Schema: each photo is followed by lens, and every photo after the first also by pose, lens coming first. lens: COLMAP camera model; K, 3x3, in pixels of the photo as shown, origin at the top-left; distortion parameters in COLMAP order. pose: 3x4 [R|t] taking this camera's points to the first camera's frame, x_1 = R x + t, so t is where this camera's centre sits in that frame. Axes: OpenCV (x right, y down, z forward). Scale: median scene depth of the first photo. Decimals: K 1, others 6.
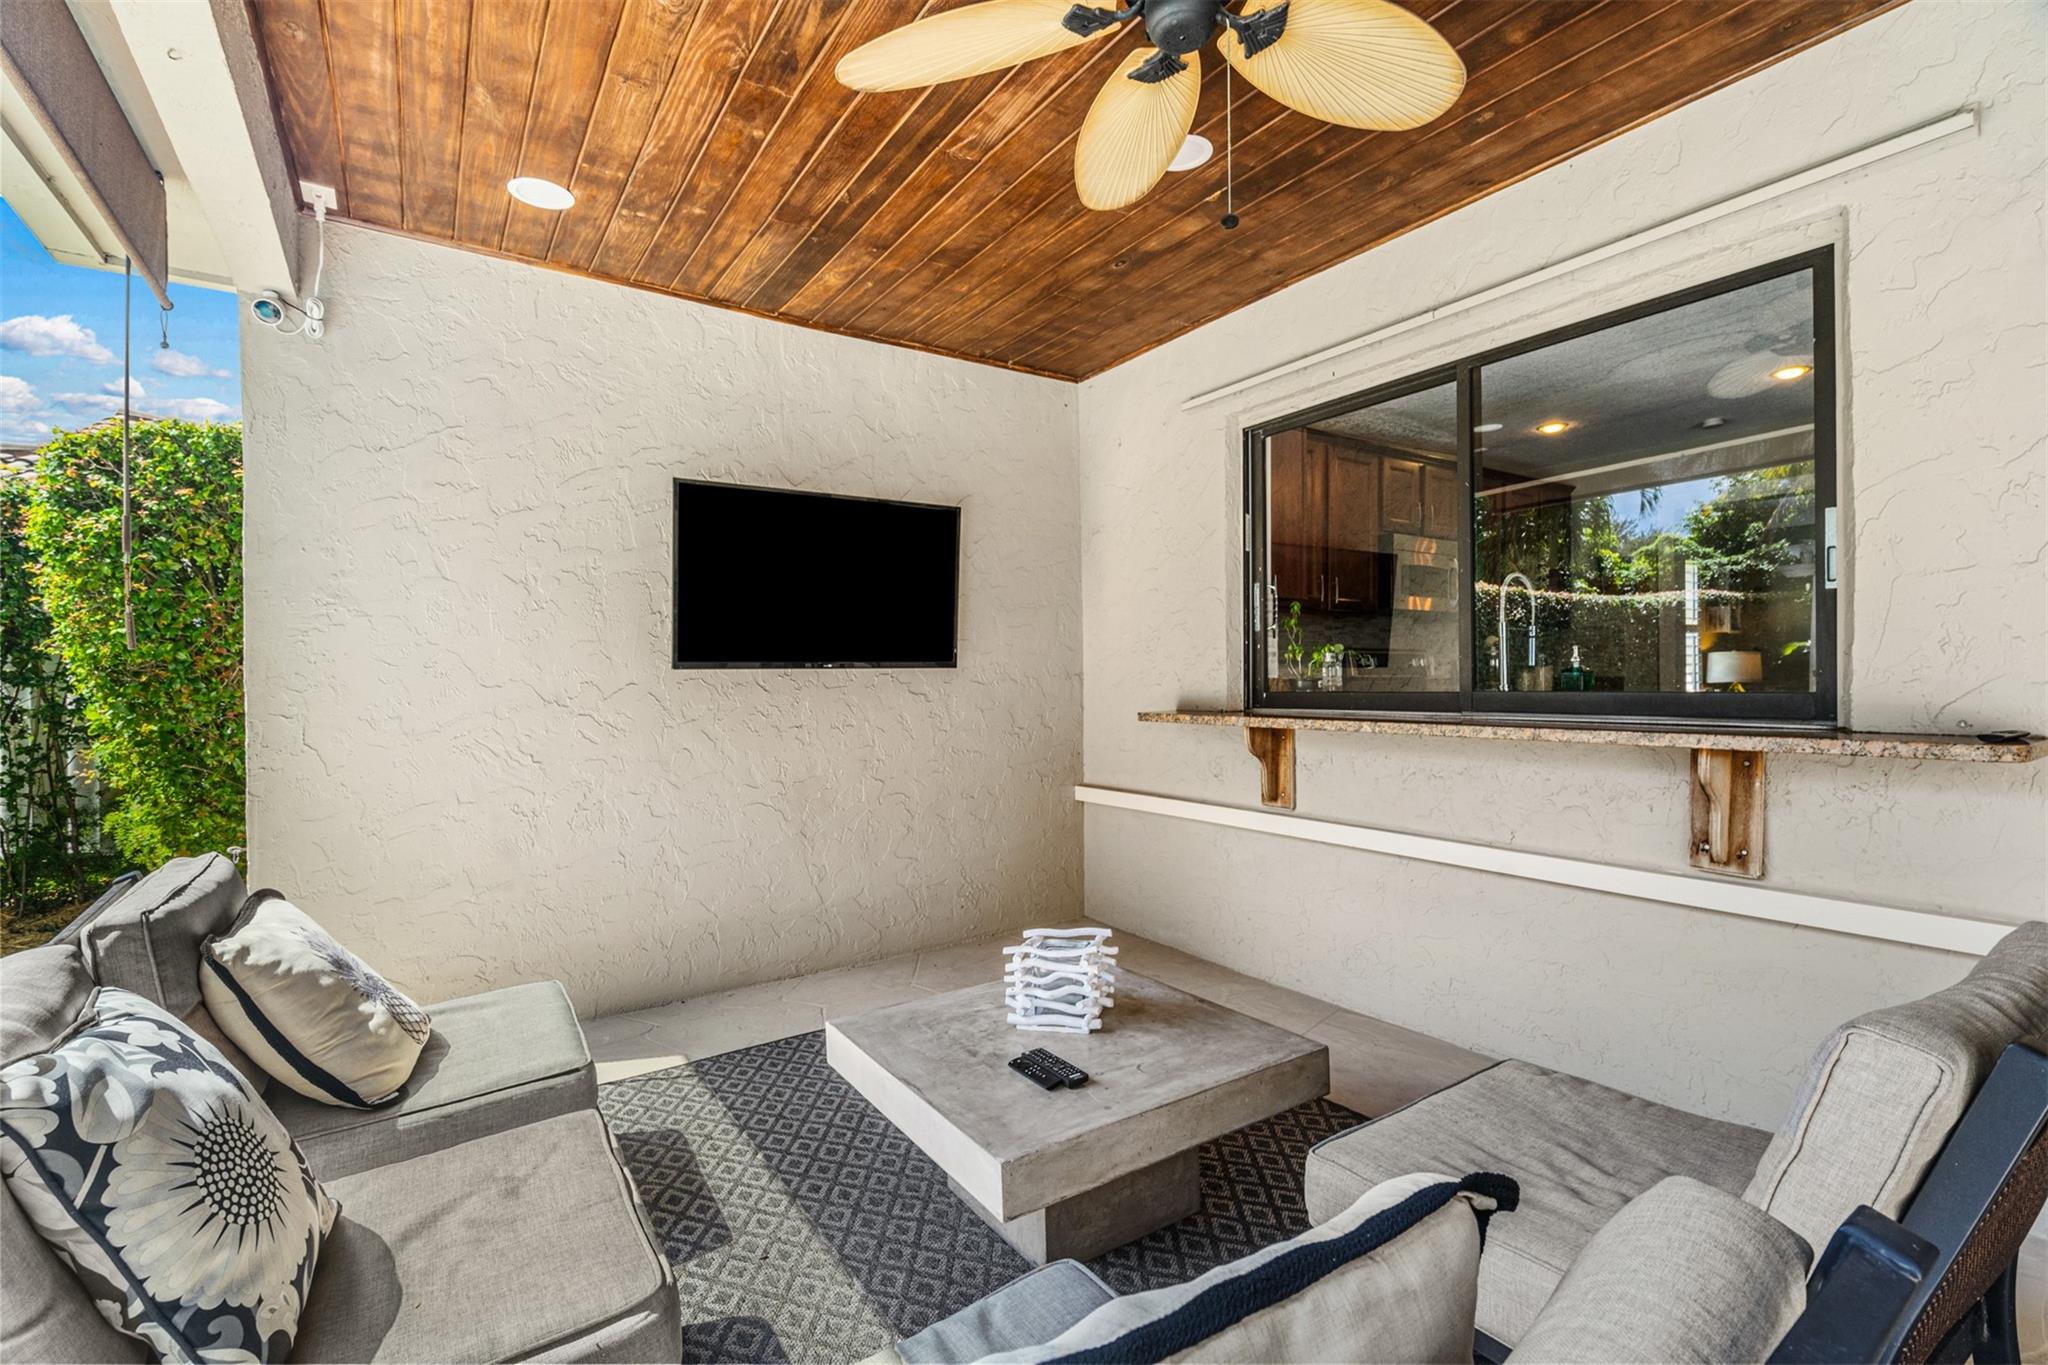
lens RADIAL K [[942.7, 0, 1020.2], [0, 942.7, 676.2], [0, 0, 1]] dist [0.002104, -0.000378]
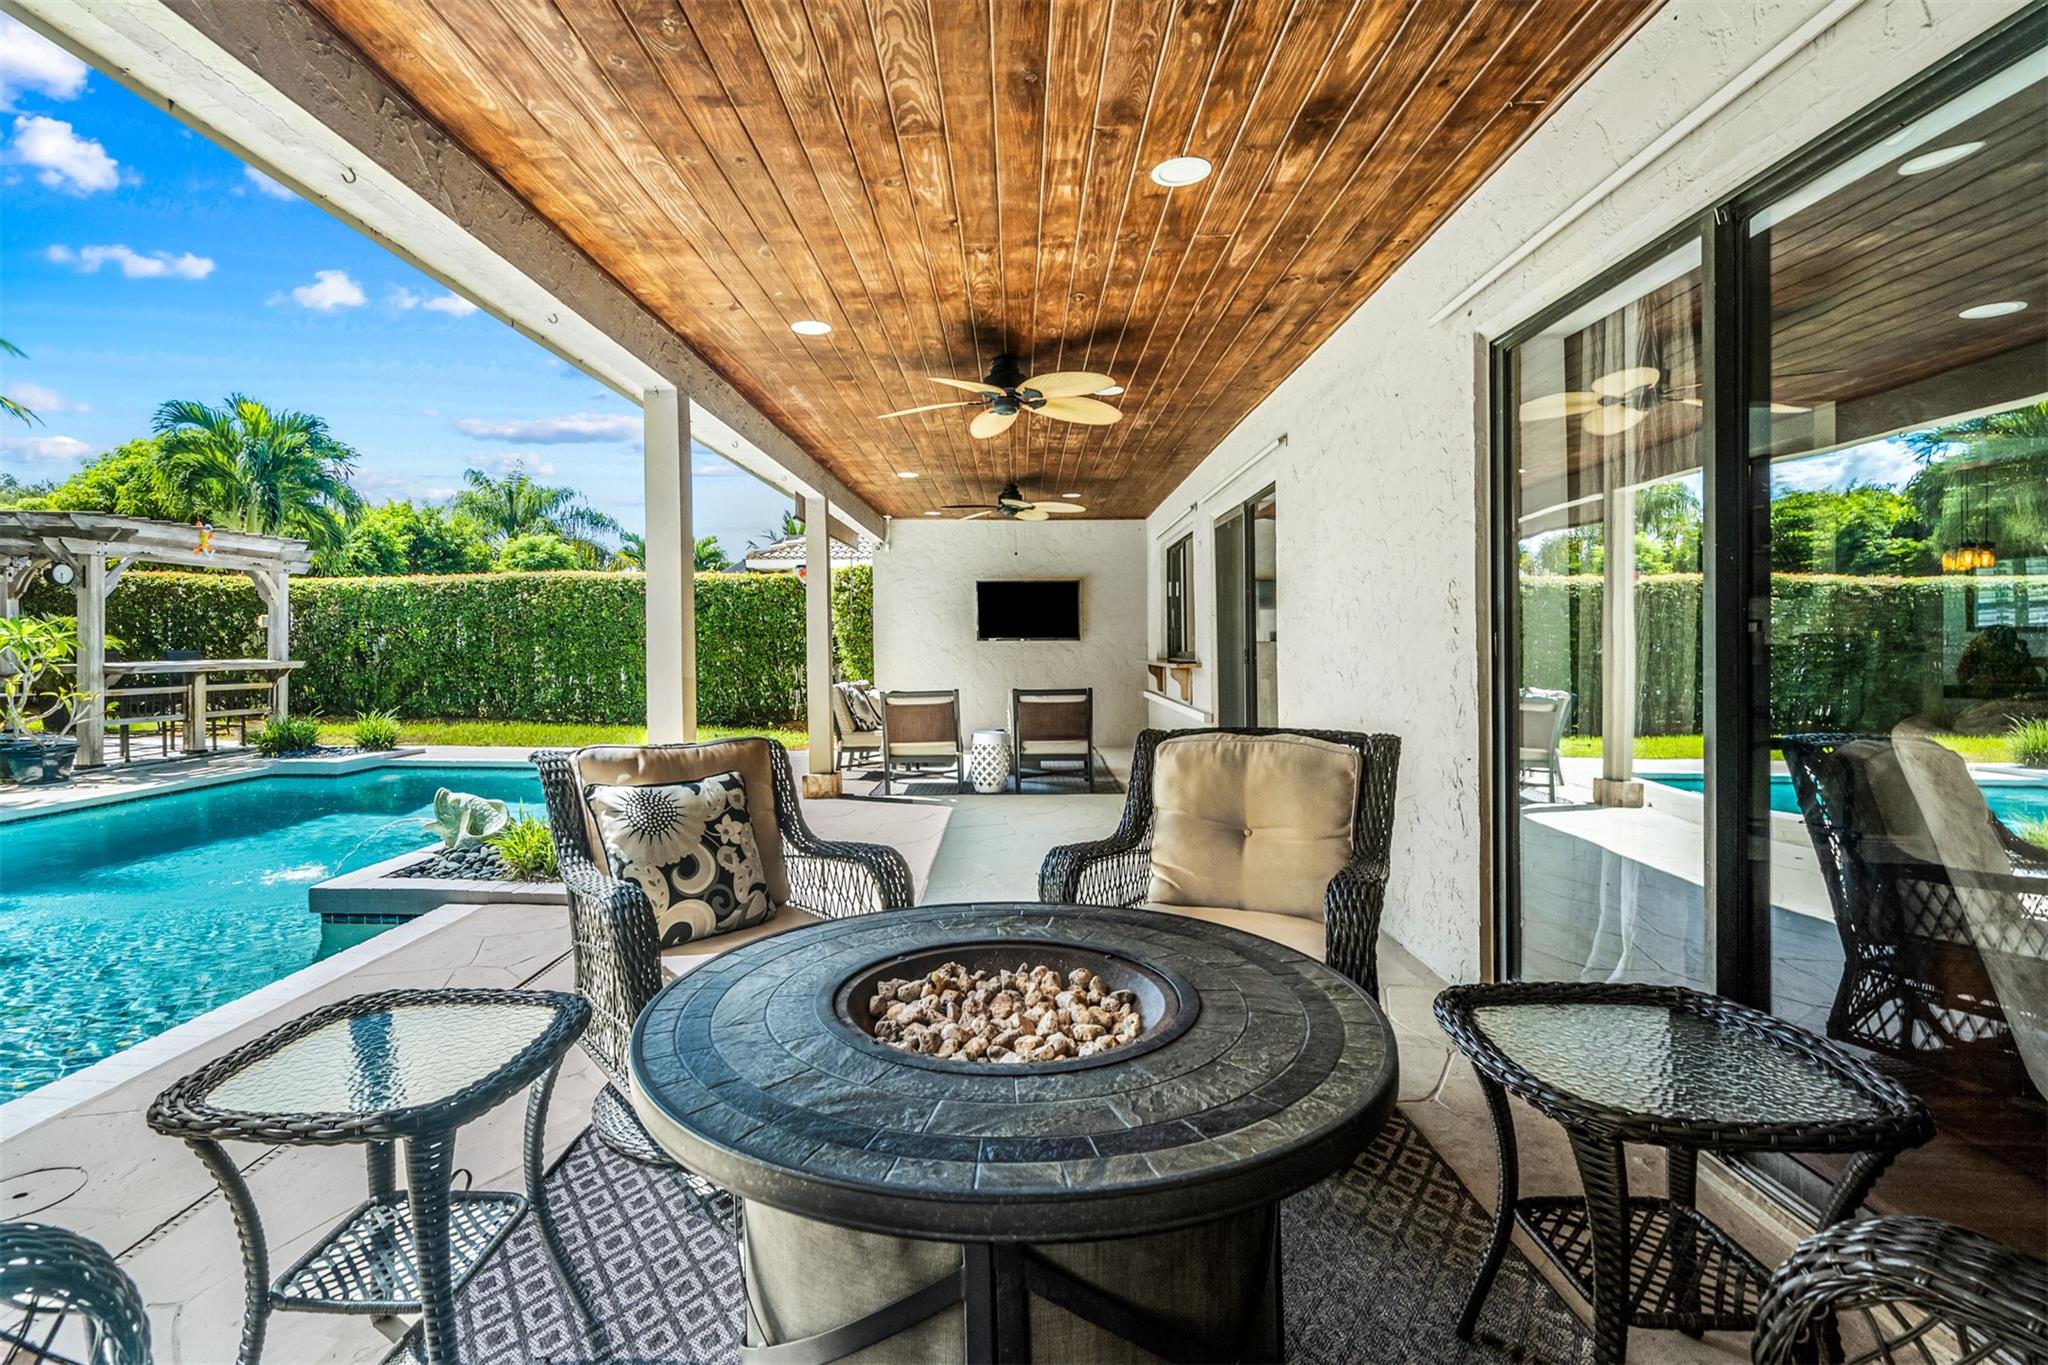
lens RADIAL K [[959.1, 0, 1025.0], [0, 959.1, 677.9], [0, 0, 1]] dist [-0.000284, -0.000002]
pose [[0.835319, 0.026626, -0.549120, 1.397249], [-0.007510, 0.999286, 0.037030, -0.001228], [0.549714, -0.026808, 0.834923, -1.457758]]
